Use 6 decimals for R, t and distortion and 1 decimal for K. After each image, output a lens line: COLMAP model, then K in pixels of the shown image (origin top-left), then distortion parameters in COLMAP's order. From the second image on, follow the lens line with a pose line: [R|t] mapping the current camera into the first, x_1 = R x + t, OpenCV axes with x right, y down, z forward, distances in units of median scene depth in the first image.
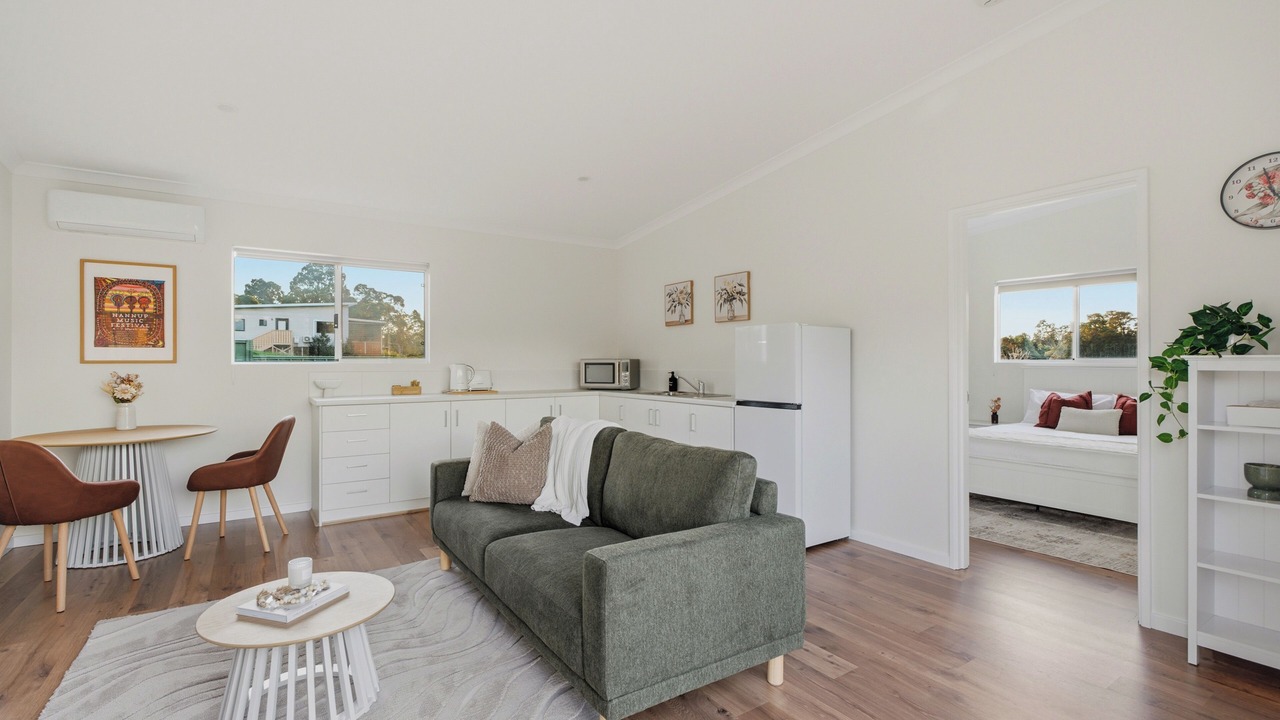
lens RADIAL K [[591.2, 0, 640.0], [0, 591.2, 360.0], [0, 0, 1]] dist [-0.001227, -0.000054]
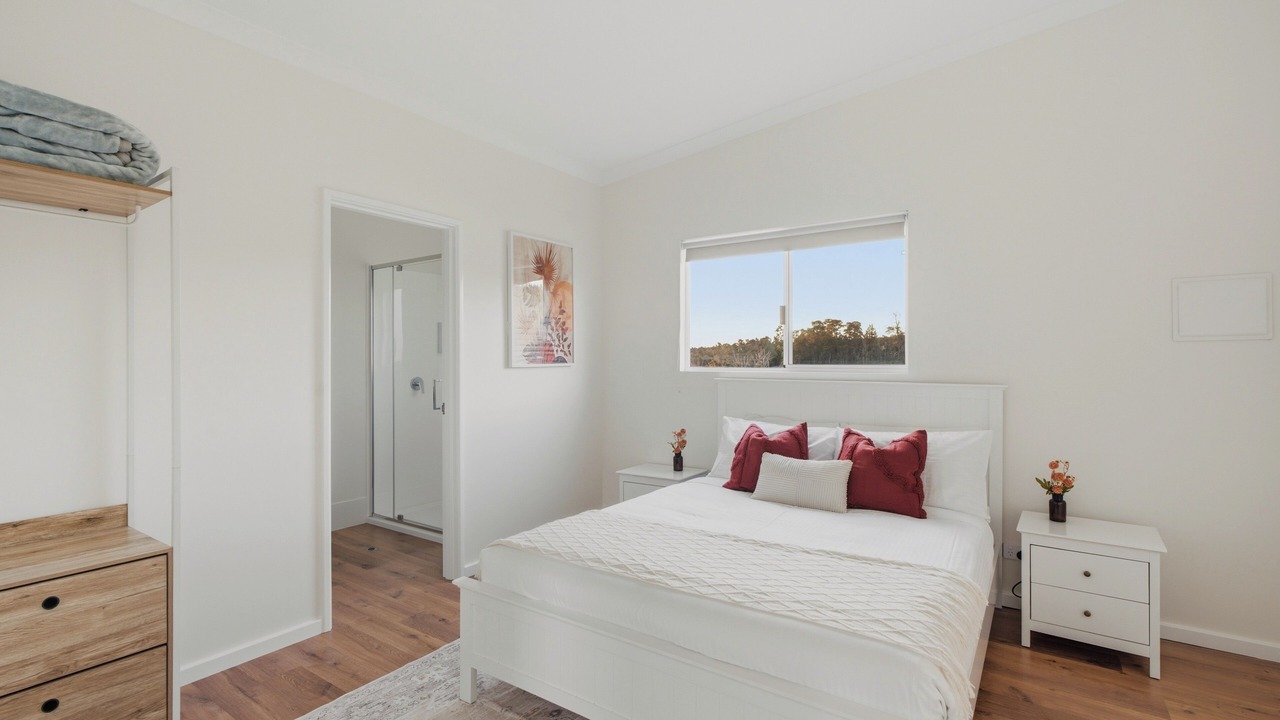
lens RADIAL K [[591.2, 0, 640.0], [0, 591.2, 360.0], [0, 0, 1]] dist [-0.001227, -0.000054]
pose [[0.934047, -0.000536, 0.357149, 0.417400], [0.000103, 0.999999, 0.001232, -0.010628], [-0.357149, -0.001114, 0.934047, 0.533571]]
